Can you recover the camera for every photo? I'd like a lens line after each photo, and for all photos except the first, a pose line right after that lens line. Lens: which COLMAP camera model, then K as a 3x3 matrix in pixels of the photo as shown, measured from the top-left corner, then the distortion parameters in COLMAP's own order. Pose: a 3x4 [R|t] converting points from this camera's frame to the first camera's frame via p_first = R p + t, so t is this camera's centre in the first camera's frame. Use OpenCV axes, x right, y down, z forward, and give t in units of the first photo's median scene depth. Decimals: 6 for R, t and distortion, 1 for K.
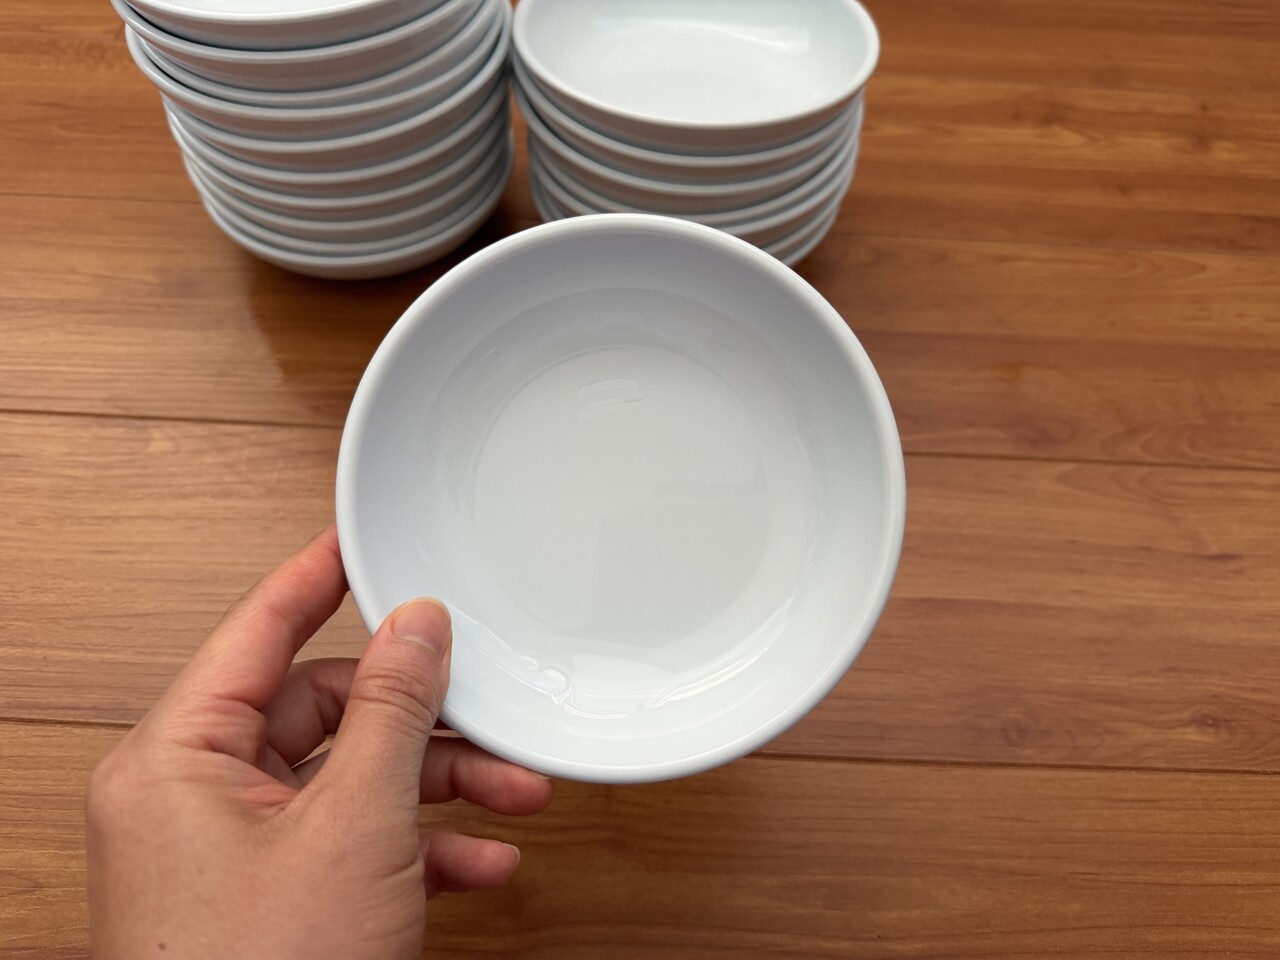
lens RADIAL K [[943.9, 0, 640.0], [0, 943.9, 480.0], [0, 0, 1]] dist [-0.038892, 0.006221]
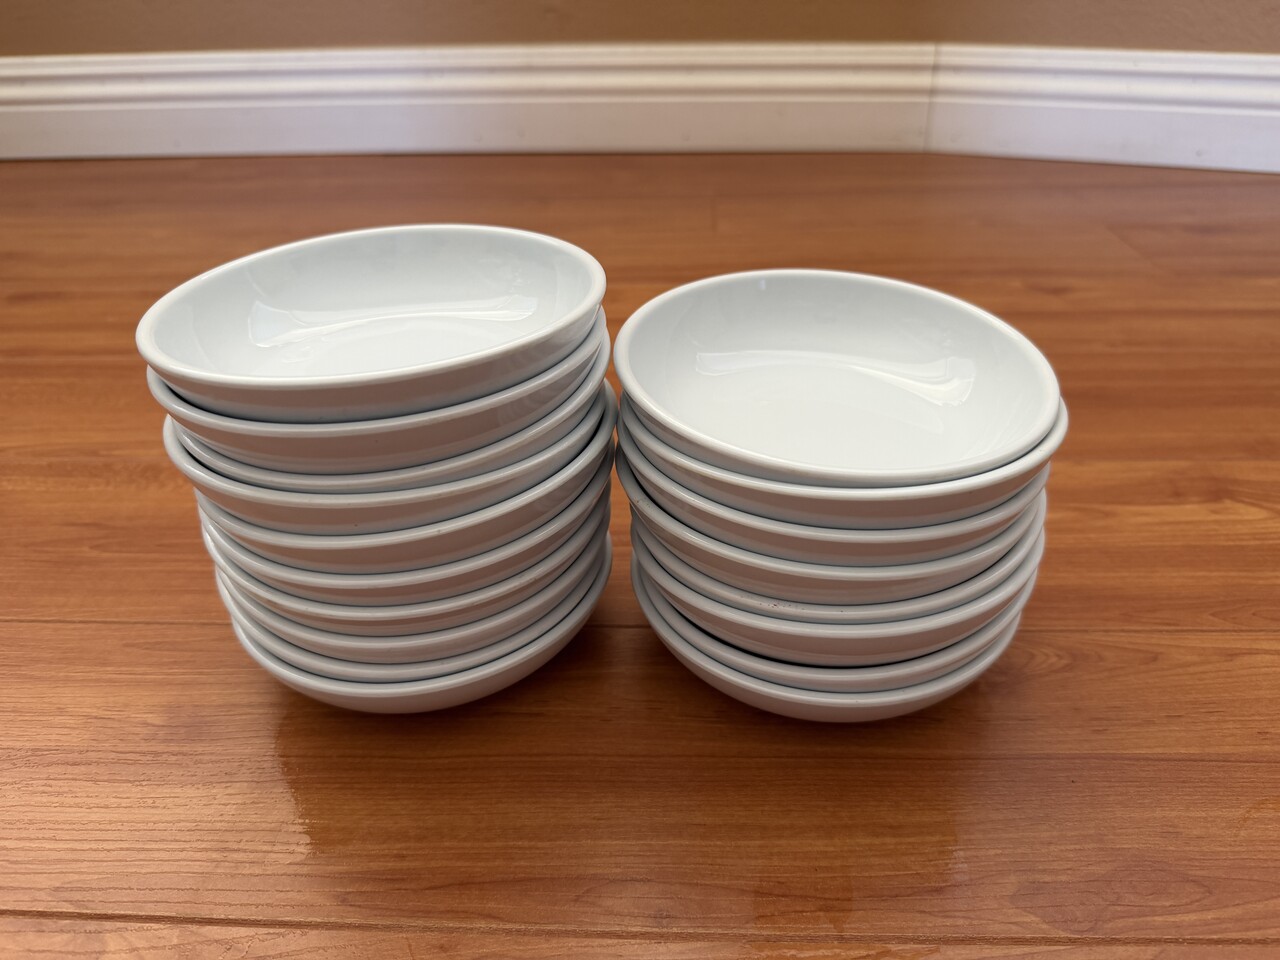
lens RADIAL K [[943.9, 0, 640.0], [0, 943.9, 480.0], [0, 0, 1]] dist [-0.038892, 0.006221]
pose [[0.998052, -0.047033, -0.040989, -0.069423], [0.024690, 0.901138, -0.432829, -0.044619], [0.057294, 0.430973, 0.900544, 0.216972]]
